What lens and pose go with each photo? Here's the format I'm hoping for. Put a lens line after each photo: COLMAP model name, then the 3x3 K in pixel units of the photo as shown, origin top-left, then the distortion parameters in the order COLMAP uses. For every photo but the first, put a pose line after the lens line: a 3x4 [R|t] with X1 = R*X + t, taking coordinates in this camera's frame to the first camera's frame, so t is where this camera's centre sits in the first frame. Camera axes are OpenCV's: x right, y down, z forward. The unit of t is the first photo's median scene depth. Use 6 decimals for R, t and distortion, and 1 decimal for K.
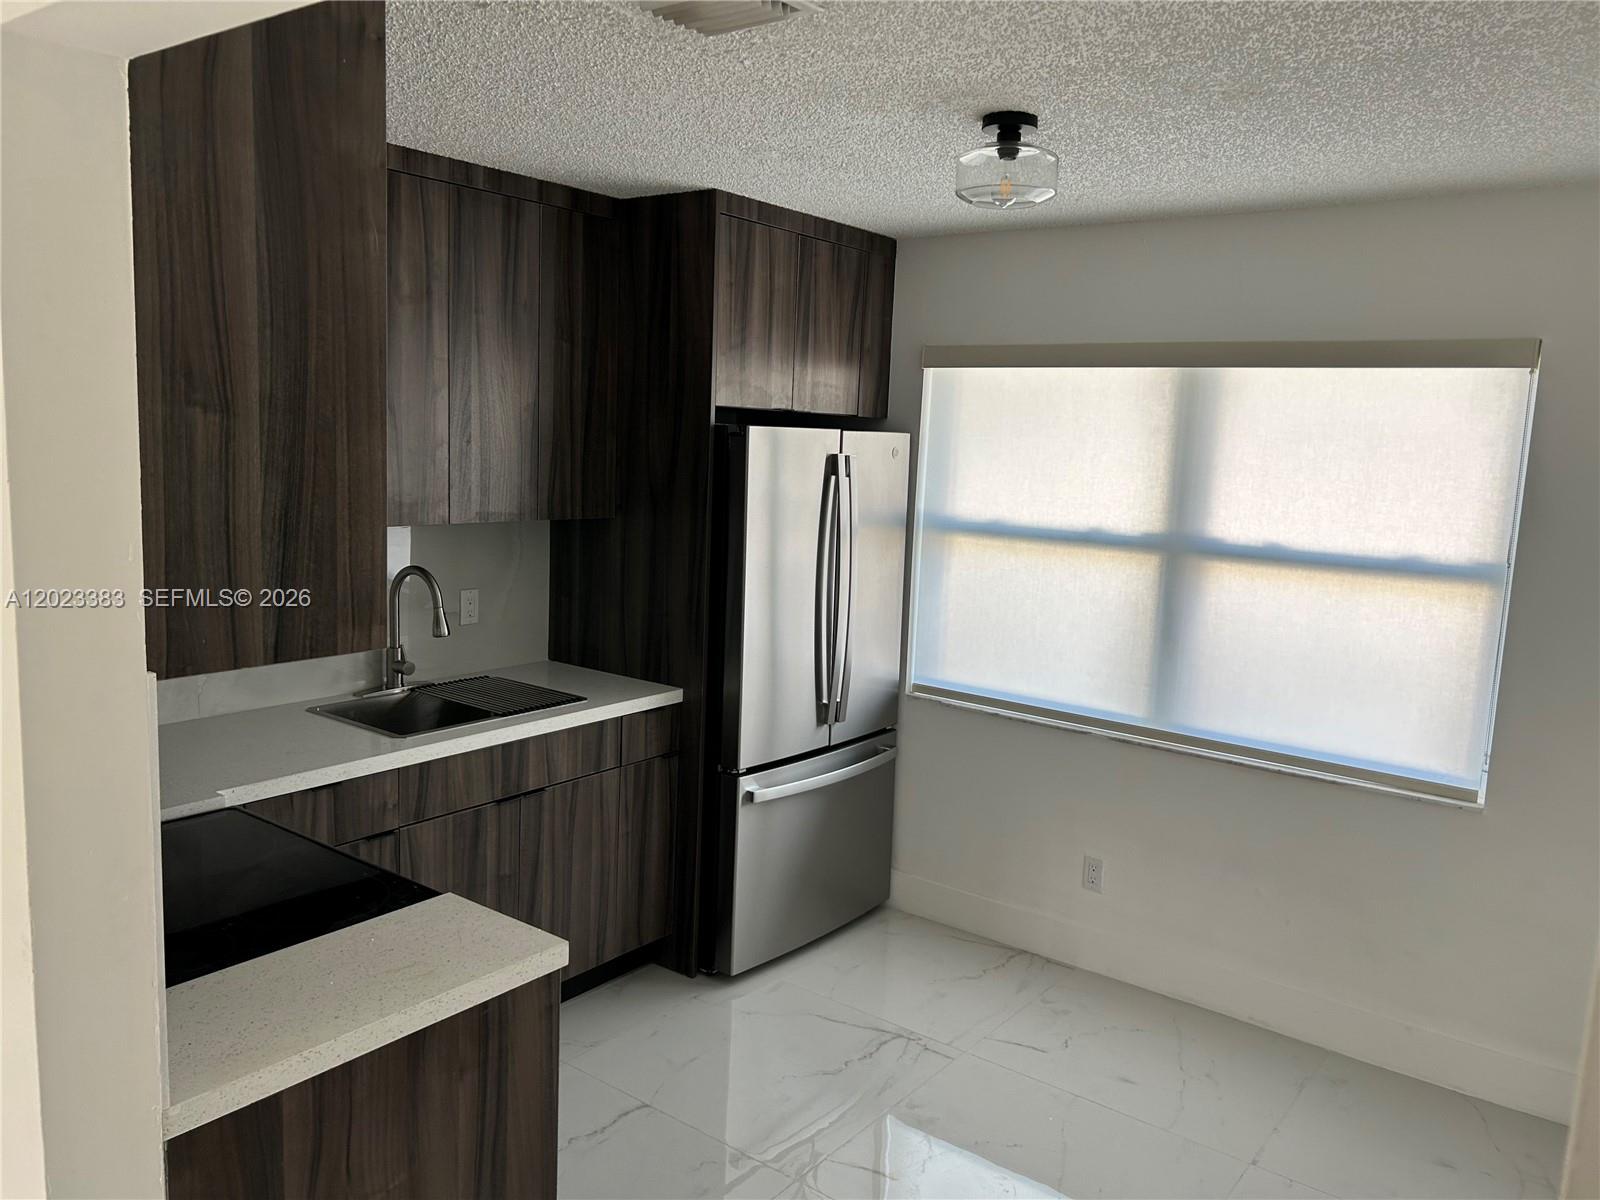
lens RADIAL K [[1208.7, 0, 812.1], [0, 1208.7, 588.0], [0, 0, 1]] dist [0.035617, -0.042813]
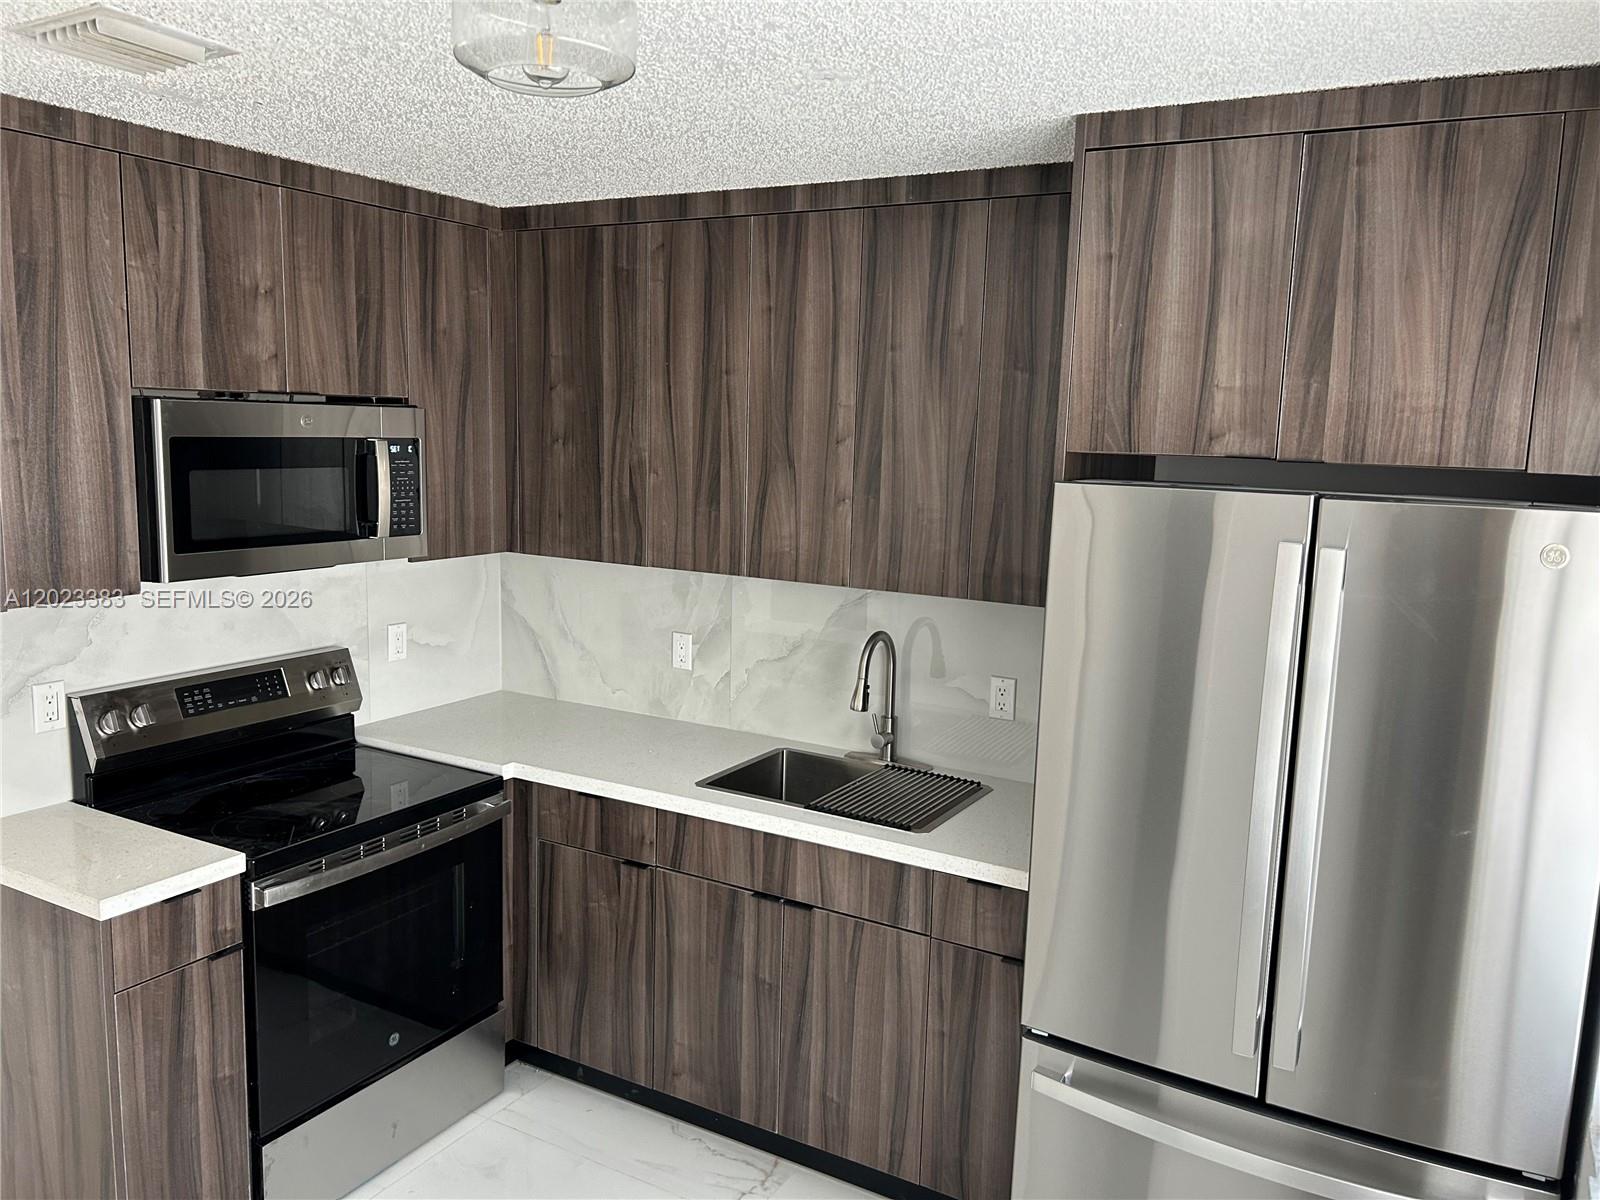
lens RADIAL K [[1208.7, 0, 802.2], [0, 1208.7, 592.4], [0, 0, 1]] dist [0.035617, -0.042813]
pose [[0.122132, 0.102271, -0.987231, 0.606596], [-0.153976, 0.984587, 0.082949, -0.122591], [0.980497, 0.141879, 0.135997, 0.877651]]
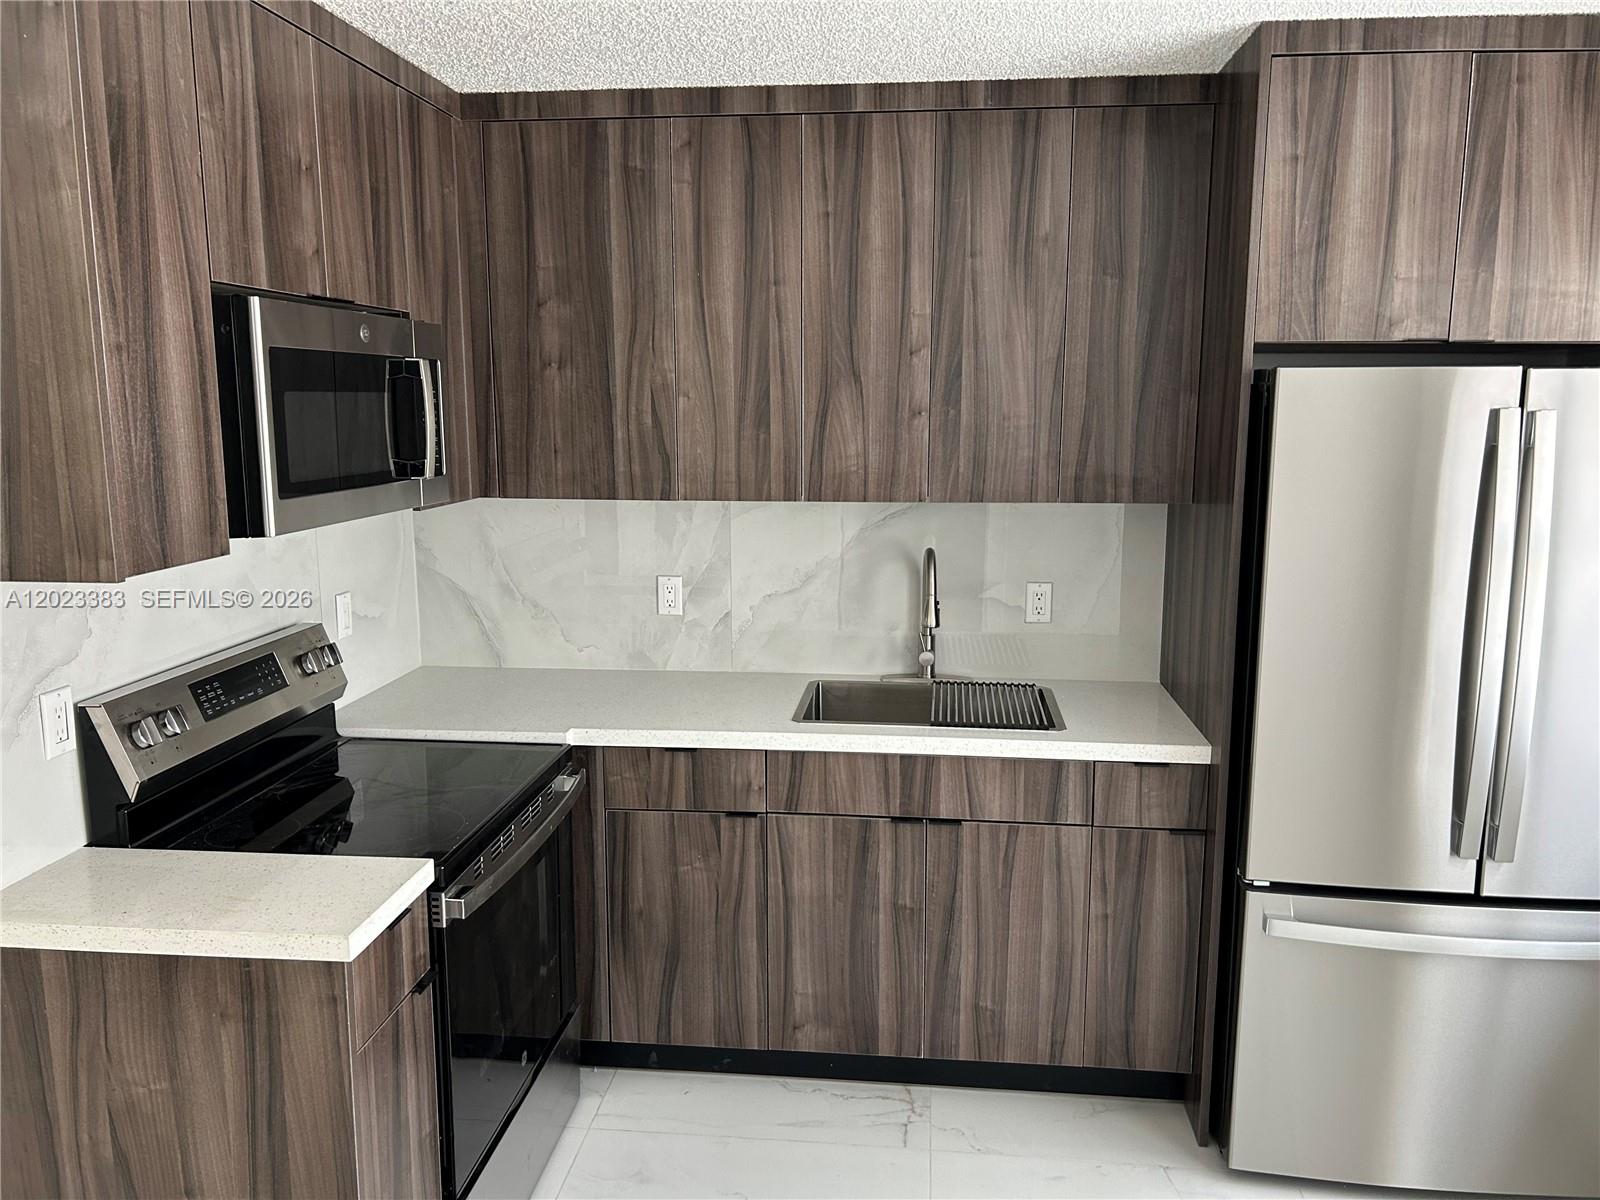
lens RADIAL K [[1208.7, 0, 804.2], [0, 1208.7, 592.1], [0, 0, 1]] dist [0.035617, -0.042813]
pose [[0.511065, 0.096151, -0.854148, 0.435293], [-0.092747, 0.994090, 0.056411, -0.029250], [0.854524, 0.050390, 0.516962, 0.485264]]
